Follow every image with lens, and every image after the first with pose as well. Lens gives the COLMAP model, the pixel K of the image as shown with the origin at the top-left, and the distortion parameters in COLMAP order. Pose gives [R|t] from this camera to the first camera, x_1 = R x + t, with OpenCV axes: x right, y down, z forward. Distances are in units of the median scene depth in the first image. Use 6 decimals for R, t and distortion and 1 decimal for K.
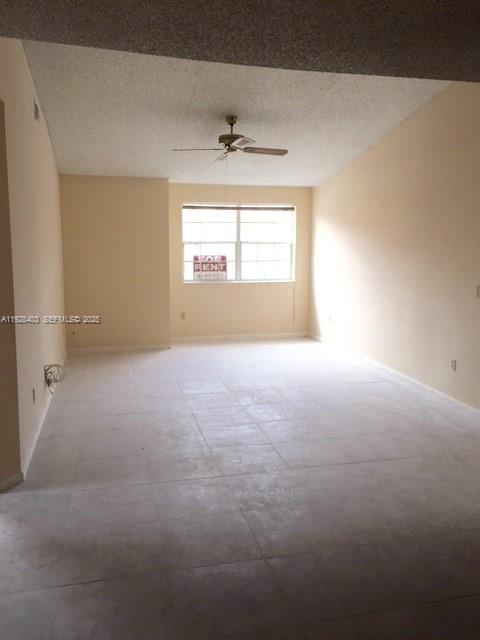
lens RADIAL K [[544.4, 0, 240.0], [0, 544.4, 320.0], [0, 0, 1]] dist [0.096756, -0.137542]
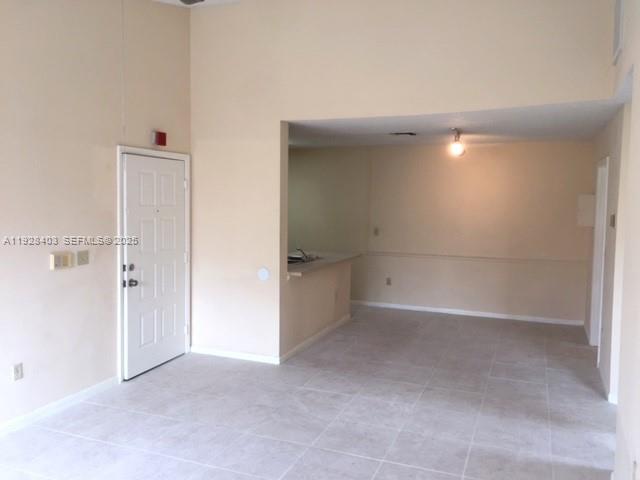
lens RADIAL K [[544.4, 0, 320.0], [0, 544.4, 240.0], [0, 0, 1]] dist [0.096756, -0.137542]
pose [[-0.819270, -0.056749, 0.570592, -0.432642], [0.071033, 0.977382, 0.199198, -0.256911], [-0.568991, 0.203728, -0.796709, 1.658454]]
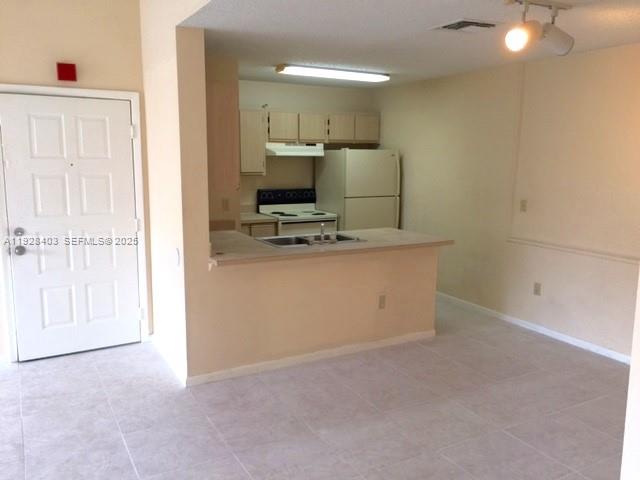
lens RADIAL K [[544.4, 0, 320.0], [0, 544.4, 240.0], [0, 0, 1]] dist [0.096756, -0.137542]
pose [[-0.267969, -0.157690, 0.950435, -0.518572], [0.133139, 0.970988, 0.198638, -0.108092], [-0.954184, 0.179769, -0.239200, 0.712113]]
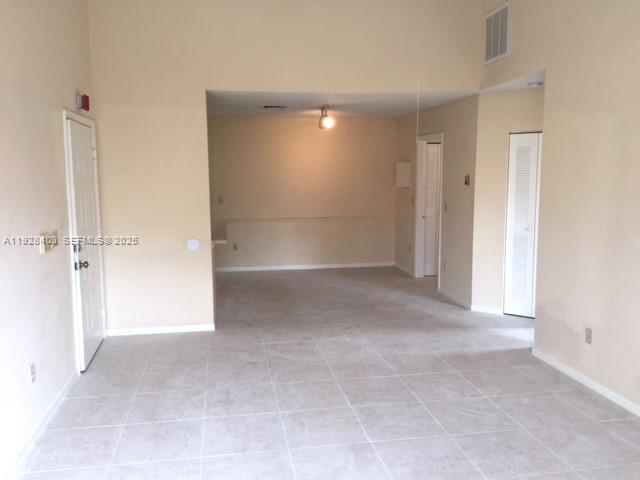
lens RADIAL K [[544.4, 0, 320.0], [0, 544.4, 240.0], [0, 0, 1]] dist [0.096756, -0.137542]
pose [[-0.998394, -0.004475, 0.056467, 0.033601], [0.011294, 0.961130, 0.275865, -0.293809], [-0.055507, 0.276059, -0.959536, 1.942413]]
